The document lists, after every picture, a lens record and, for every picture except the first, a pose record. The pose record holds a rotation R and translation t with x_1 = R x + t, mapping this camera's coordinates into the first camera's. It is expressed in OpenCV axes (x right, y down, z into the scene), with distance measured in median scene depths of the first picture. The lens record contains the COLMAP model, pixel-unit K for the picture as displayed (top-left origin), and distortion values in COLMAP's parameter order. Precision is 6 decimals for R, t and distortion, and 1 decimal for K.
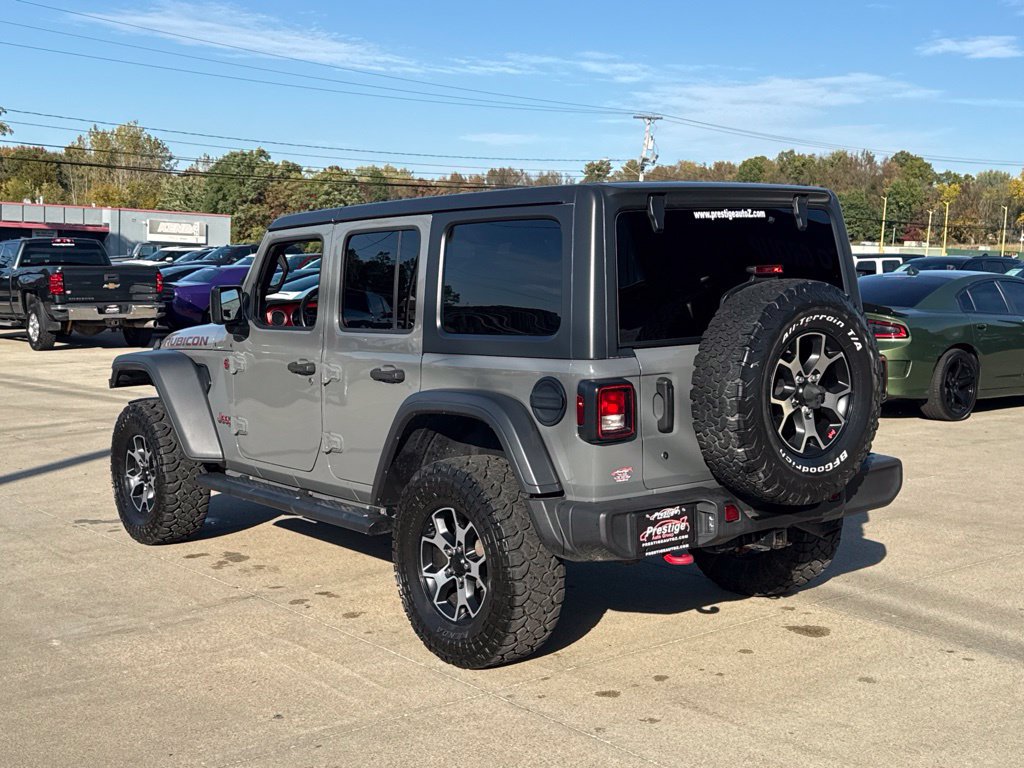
lens RADIAL K [[1313.9, 0, 512.3], [0, 1313.9, 389.7], [0, 0, 1]] dist [0.164012, -0.280683]
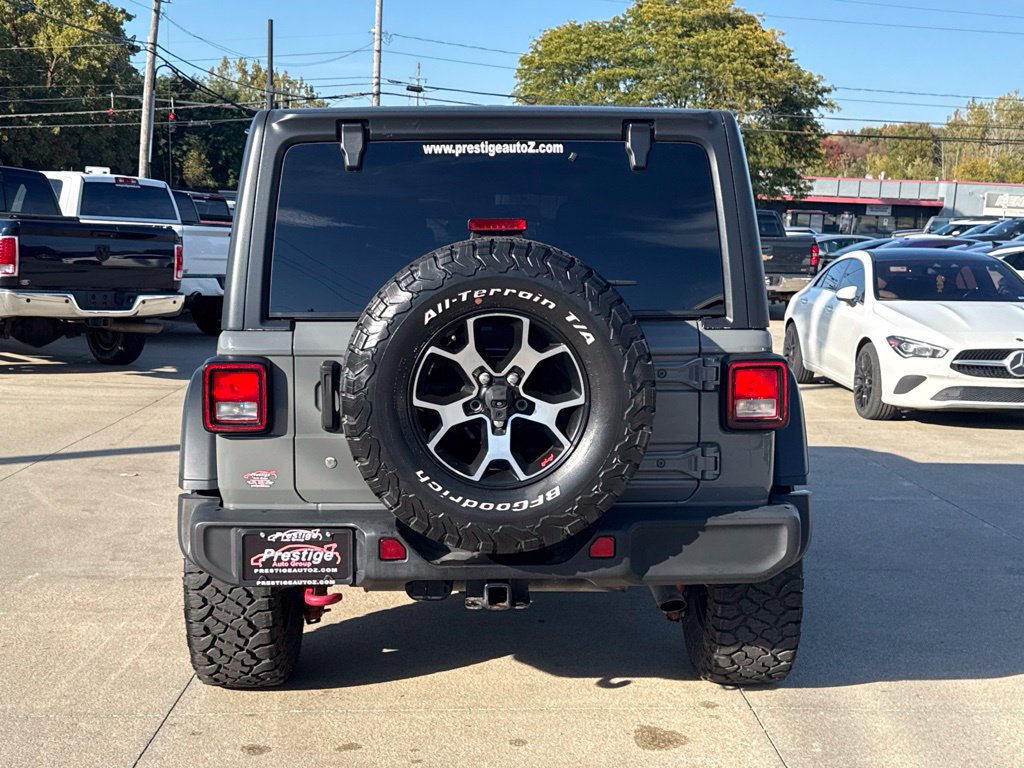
lens RADIAL K [[1313.9, 0, 512.3], [0, 1313.9, 389.7], [0, 0, 1]] dist [0.164012, -0.280683]
pose [[0.799448, 0.086511, -0.594473, 0.644096], [-0.076070, 0.996189, 0.042671, -0.032555], [0.595899, 0.011108, 0.802983, 0.435053]]
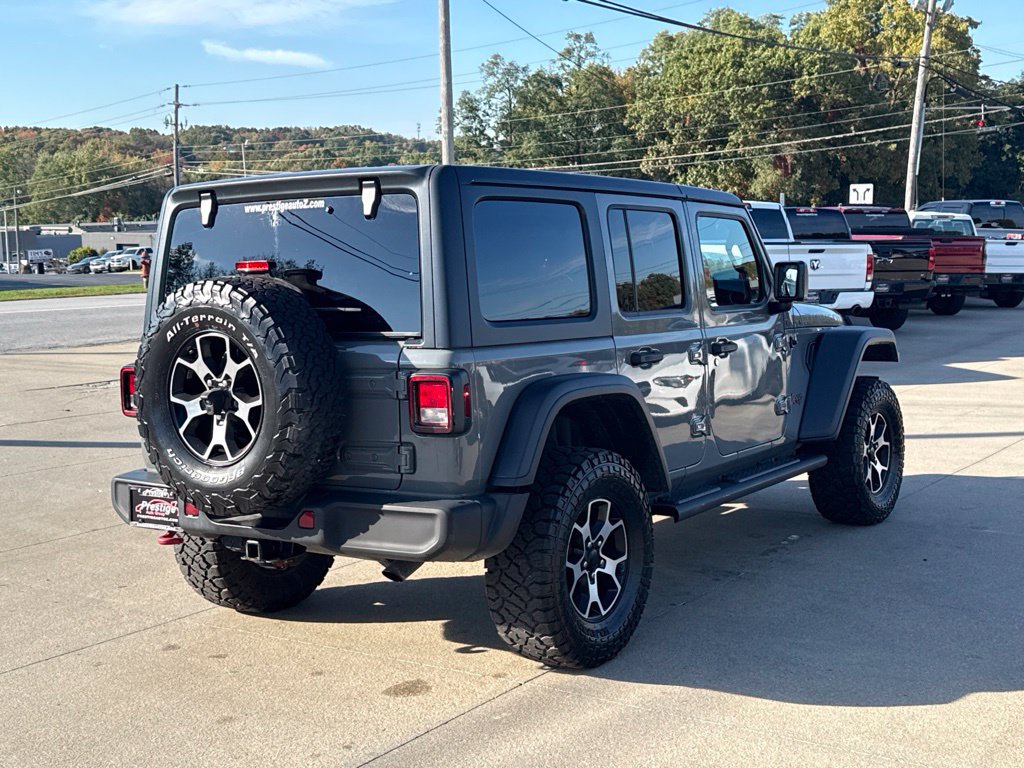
lens RADIAL K [[1313.9, 0, 512.3], [0, 1313.9, 389.7], [0, 0, 1]] dist [0.164012, -0.280683]
pose [[0.297481, 0.101084, -0.949361, 1.169979], [-0.073149, 0.993869, 0.082902, -0.095976], [0.951921, 0.044783, 0.303051, 0.907516]]
